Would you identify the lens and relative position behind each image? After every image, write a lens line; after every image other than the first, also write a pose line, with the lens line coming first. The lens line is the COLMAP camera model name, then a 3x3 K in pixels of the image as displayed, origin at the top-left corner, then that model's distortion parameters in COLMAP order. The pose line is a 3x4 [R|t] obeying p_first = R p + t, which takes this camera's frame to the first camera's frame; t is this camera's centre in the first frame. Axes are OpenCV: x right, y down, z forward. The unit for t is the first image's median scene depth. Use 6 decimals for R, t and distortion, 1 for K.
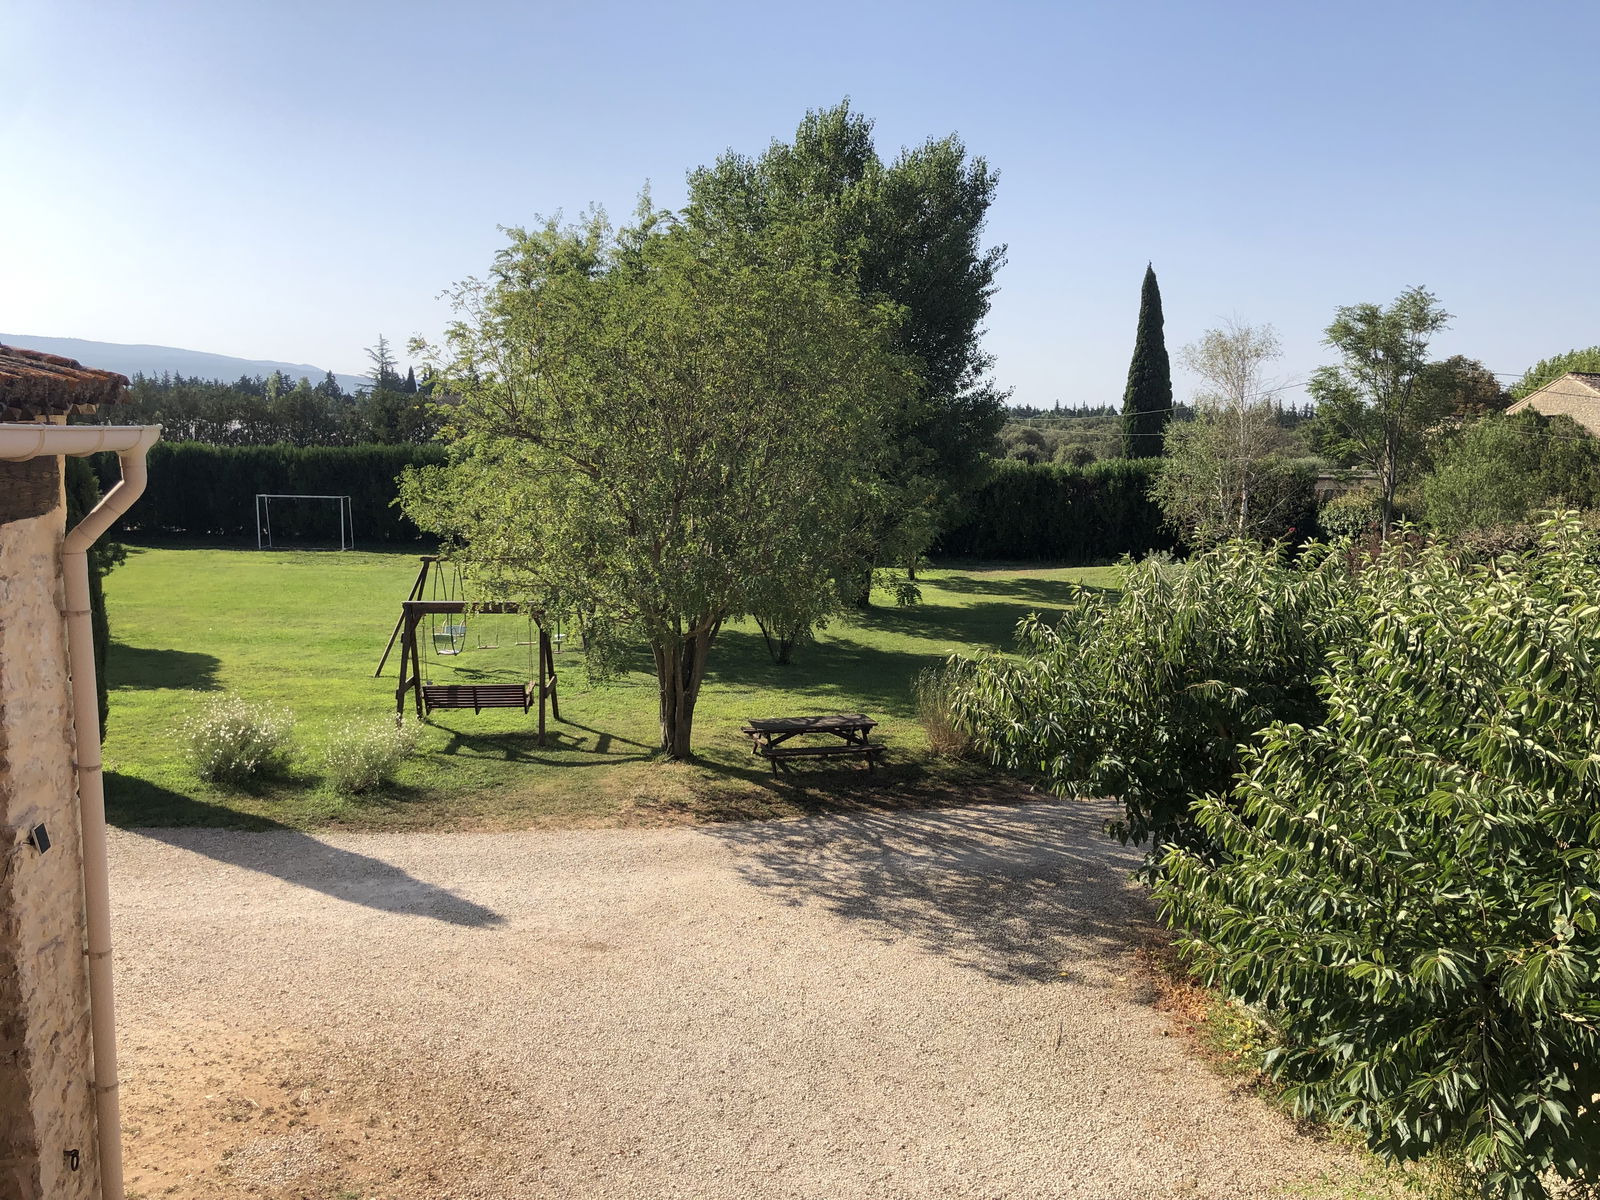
lens RADIAL K [[1323.7, 0, 795.7], [0, 1323.7, 596.0], [0, 0, 1]] dist [0.007945, 0.010795]
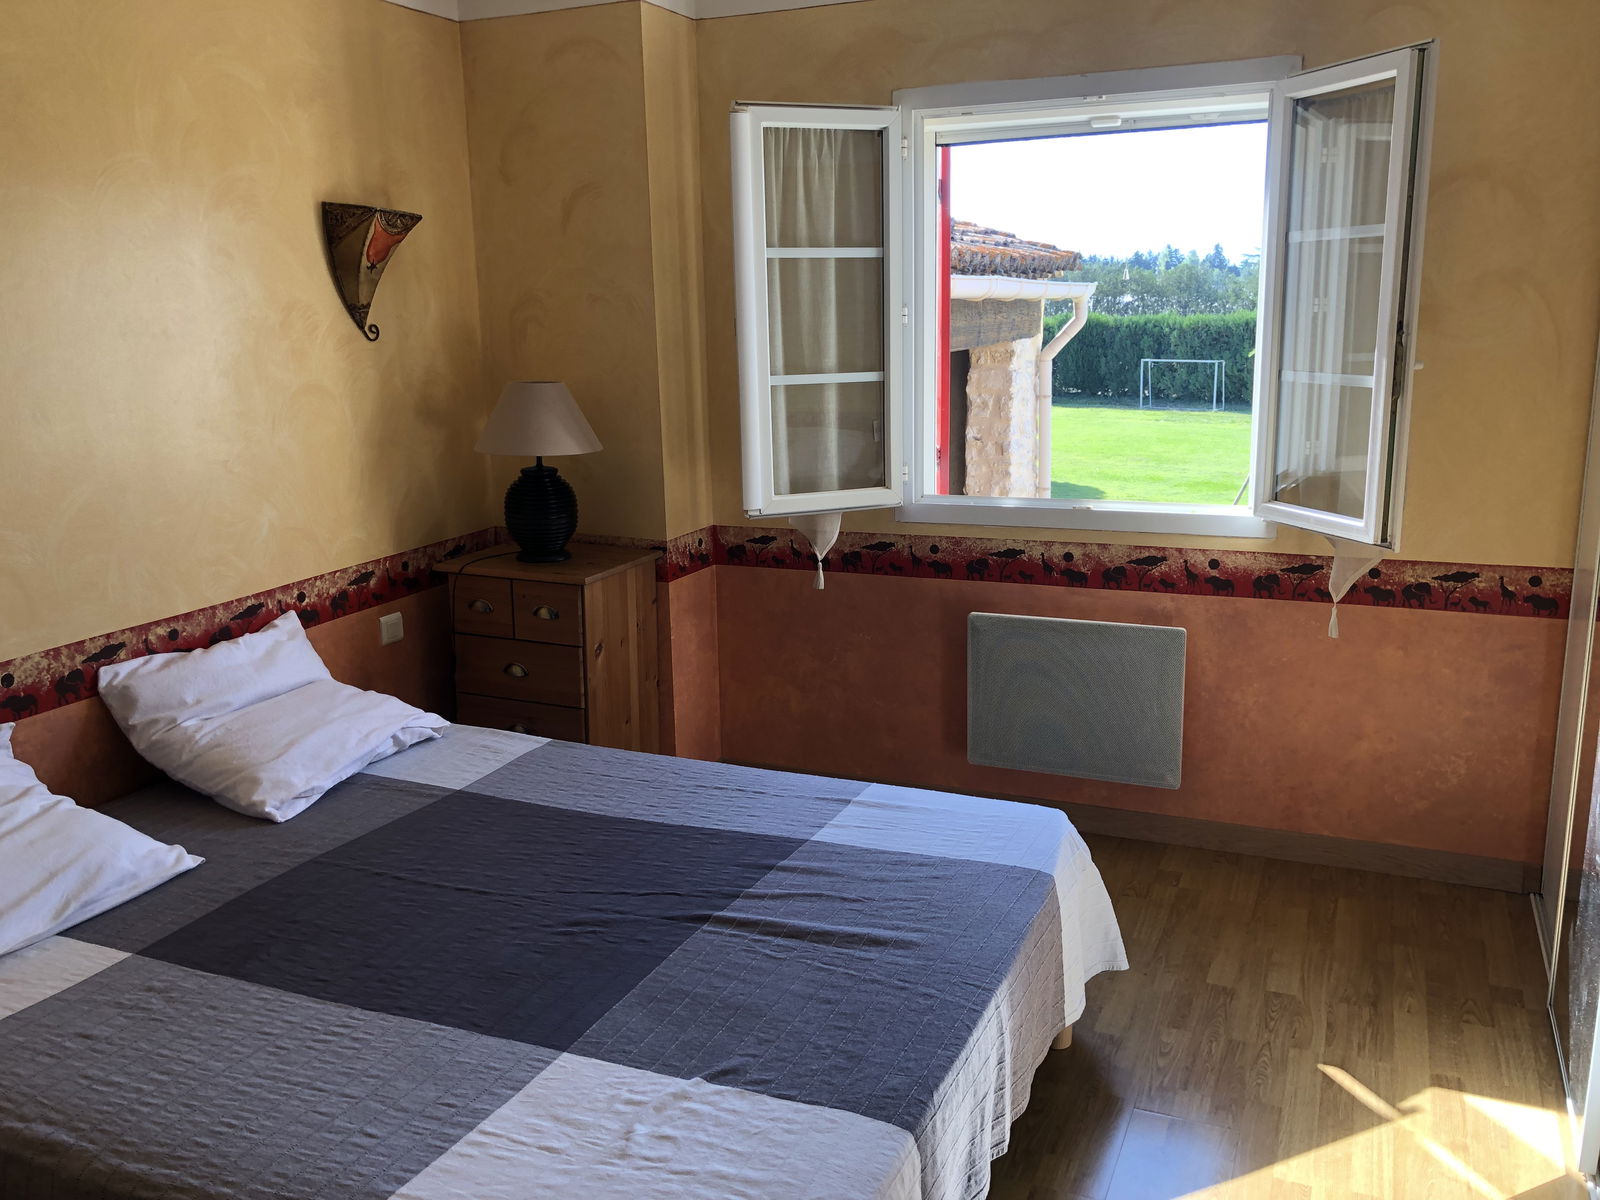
lens RADIAL K [[1323.7, 0, 817.5], [0, 1323.7, 596.3], [0, 0, 1]] dist [0.007945, 0.010795]
pose [[0.813689, 0.102722, -0.572152, 0.035926], [-0.048630, 0.992841, 0.109091, 0.015643], [0.579263, -0.060943, 0.812860, -0.092423]]
